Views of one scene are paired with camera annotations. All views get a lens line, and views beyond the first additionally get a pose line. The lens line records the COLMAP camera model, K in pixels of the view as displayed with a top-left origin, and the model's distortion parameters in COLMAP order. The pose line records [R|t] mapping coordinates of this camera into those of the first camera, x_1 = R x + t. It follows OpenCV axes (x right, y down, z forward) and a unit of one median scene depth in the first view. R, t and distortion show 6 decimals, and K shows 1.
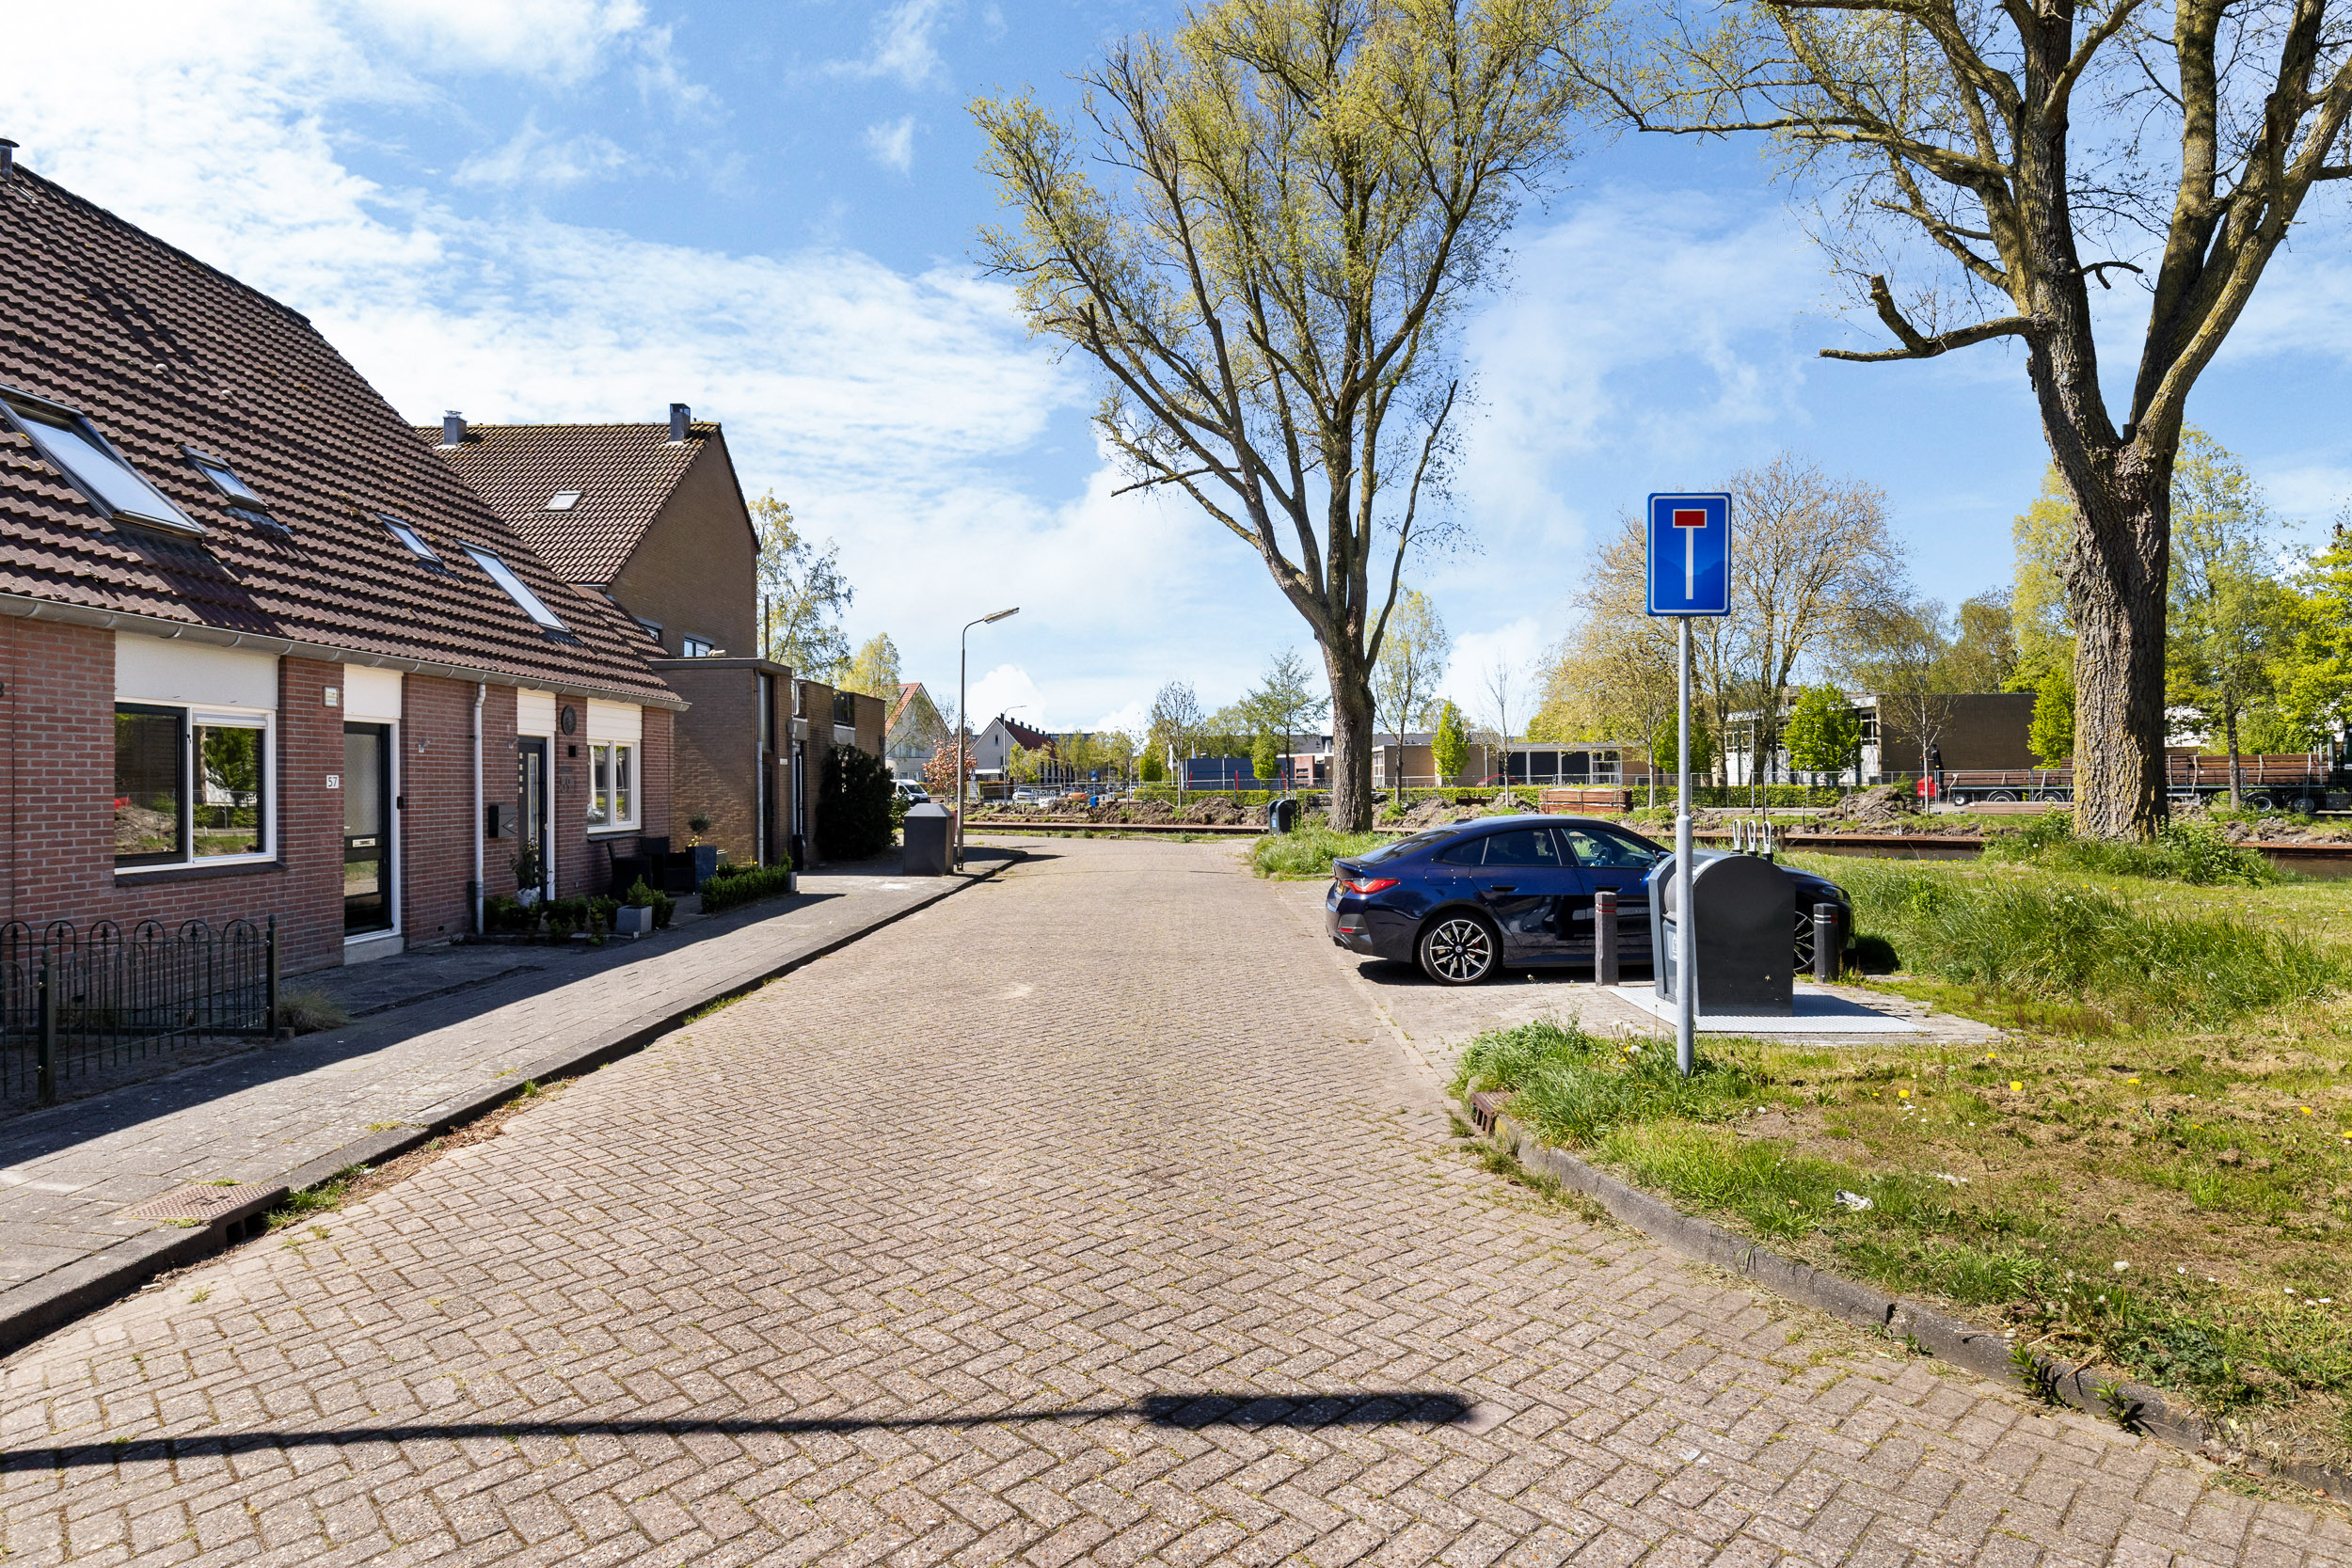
lens RADIAL K [[1274.7, 0, 1171.2], [0, 1274.7, 794.8], [0, 0, 1]] dist [0.007082, -0.001103]
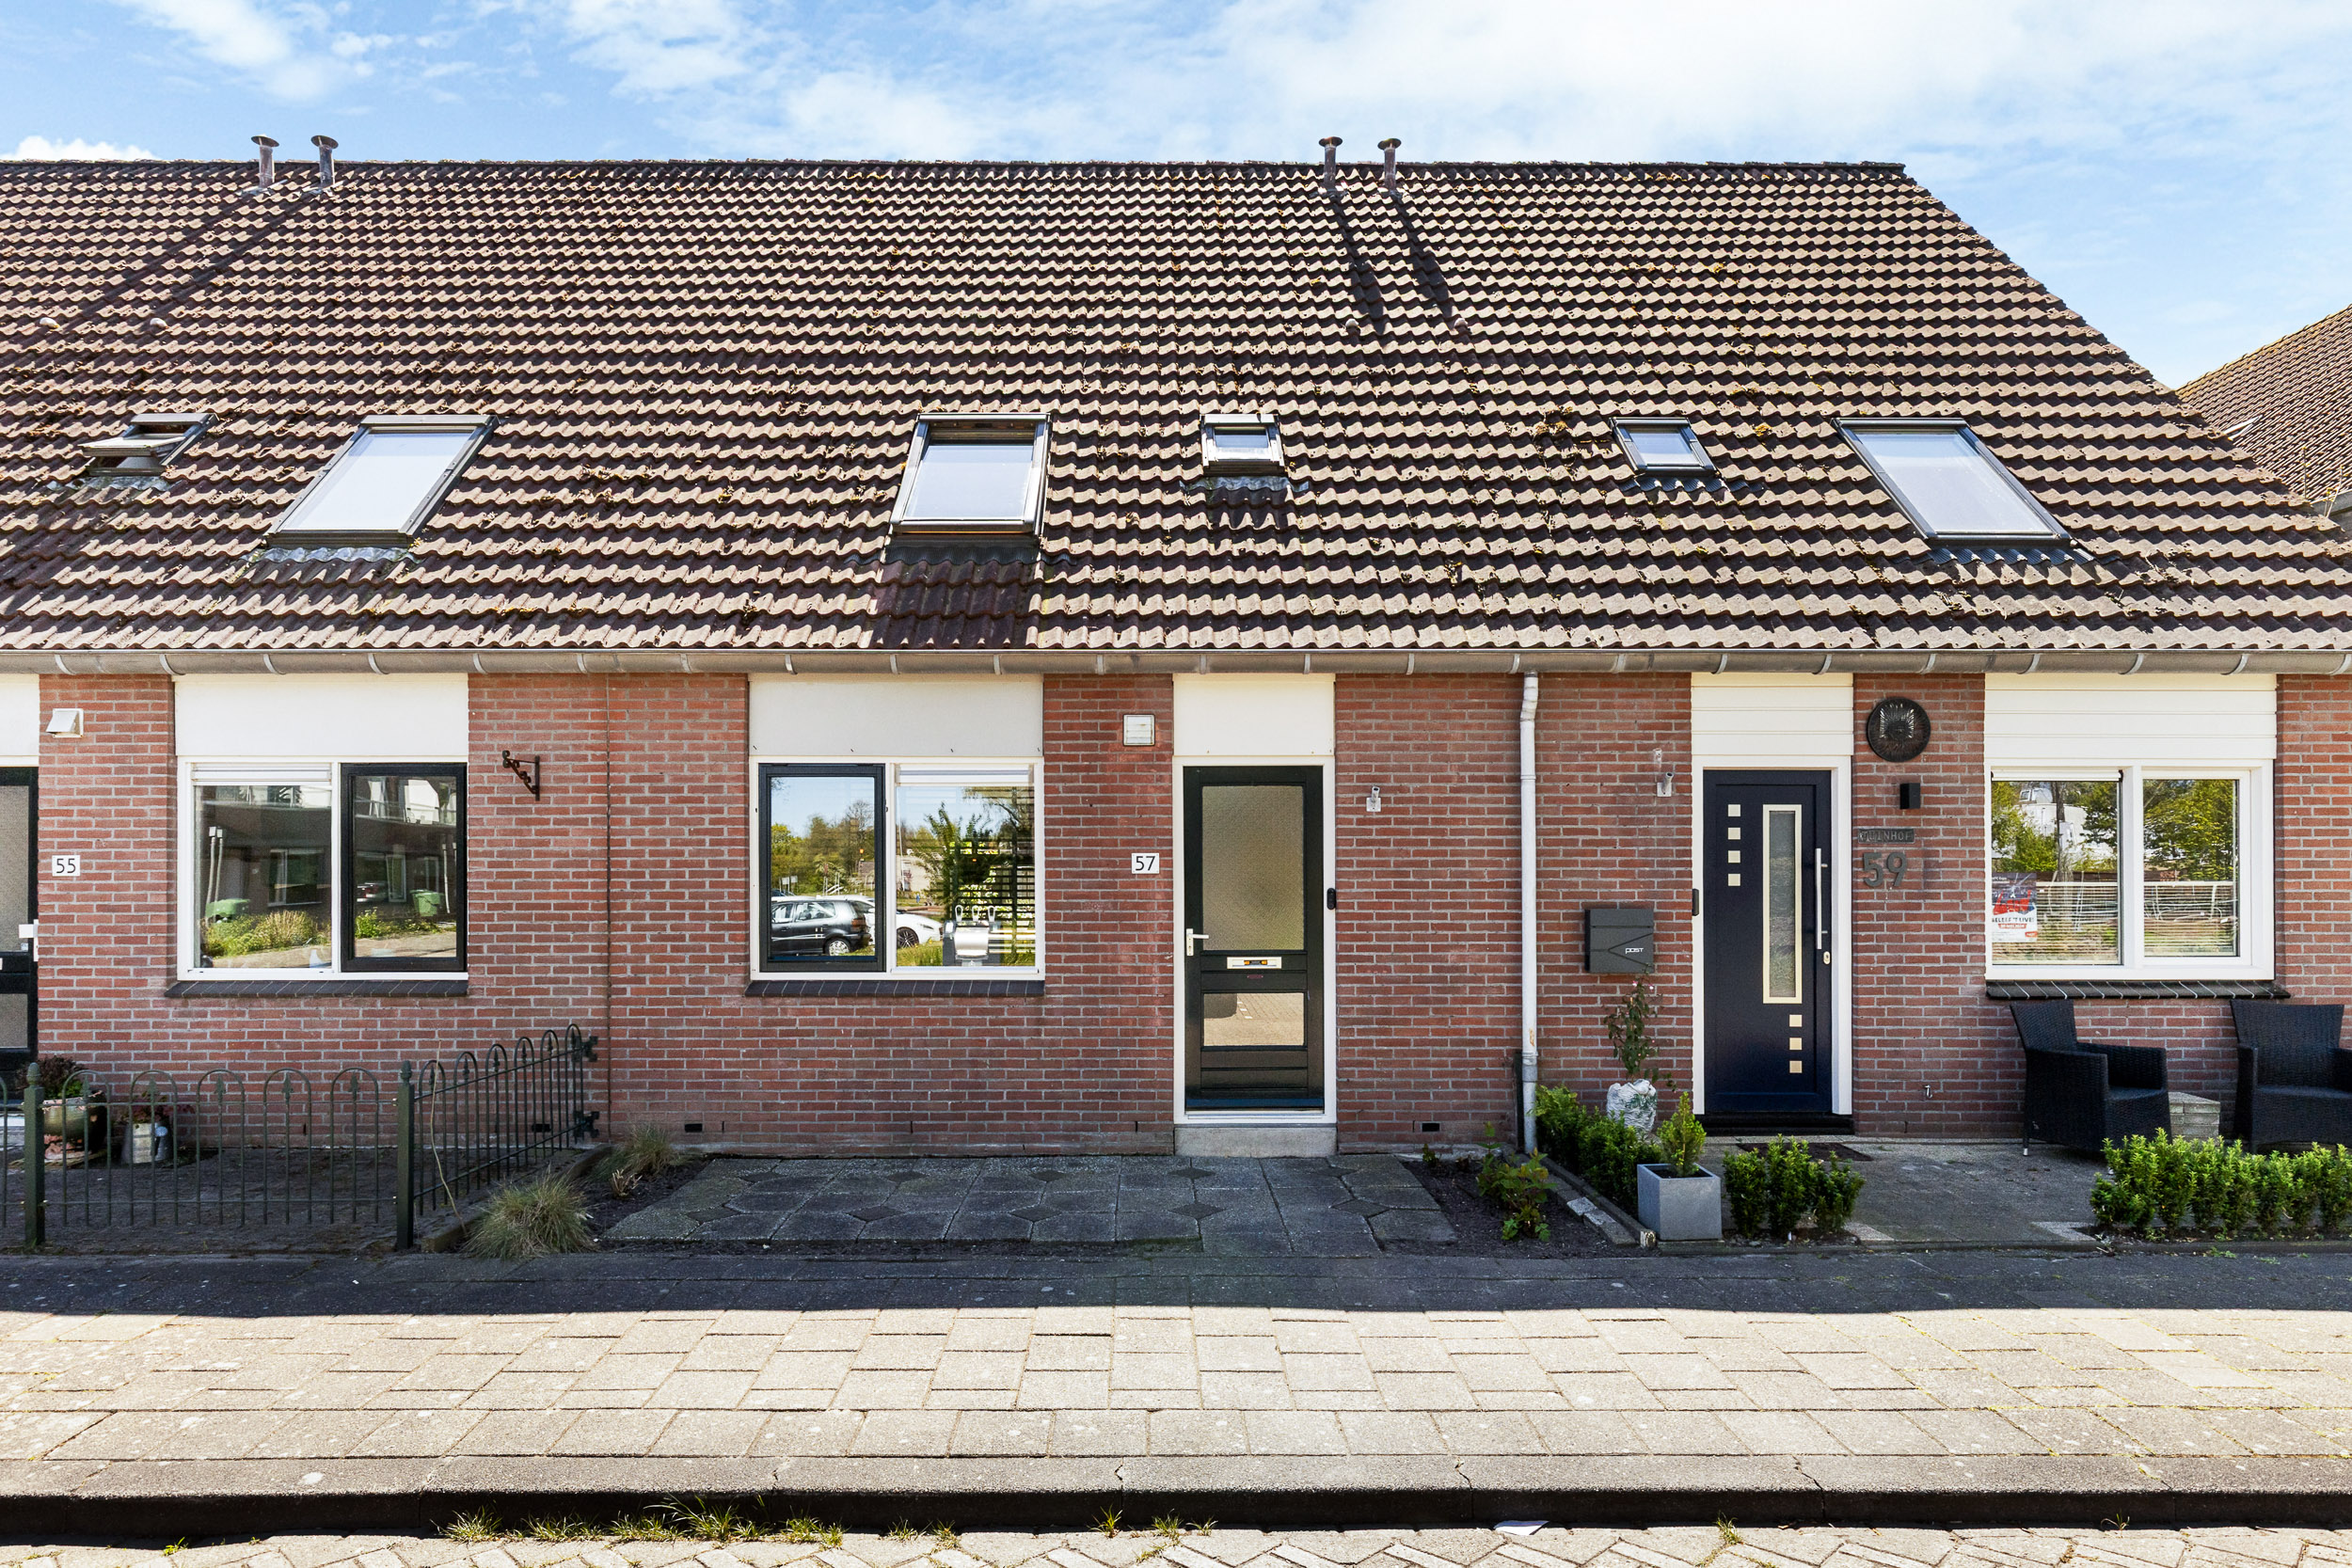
lens RADIAL K [[1307.9, 0, 1179.0], [0, 1307.9, 843.7], [0, 0, 1]] dist [0.001479, 0.000621]
pose [[0.024399, -0.009739, -0.999655, -0.007756], [-0.008980, 0.999910, -0.009960, -0.012620], [0.999662, 0.009220, 0.024309, 0.923948]]
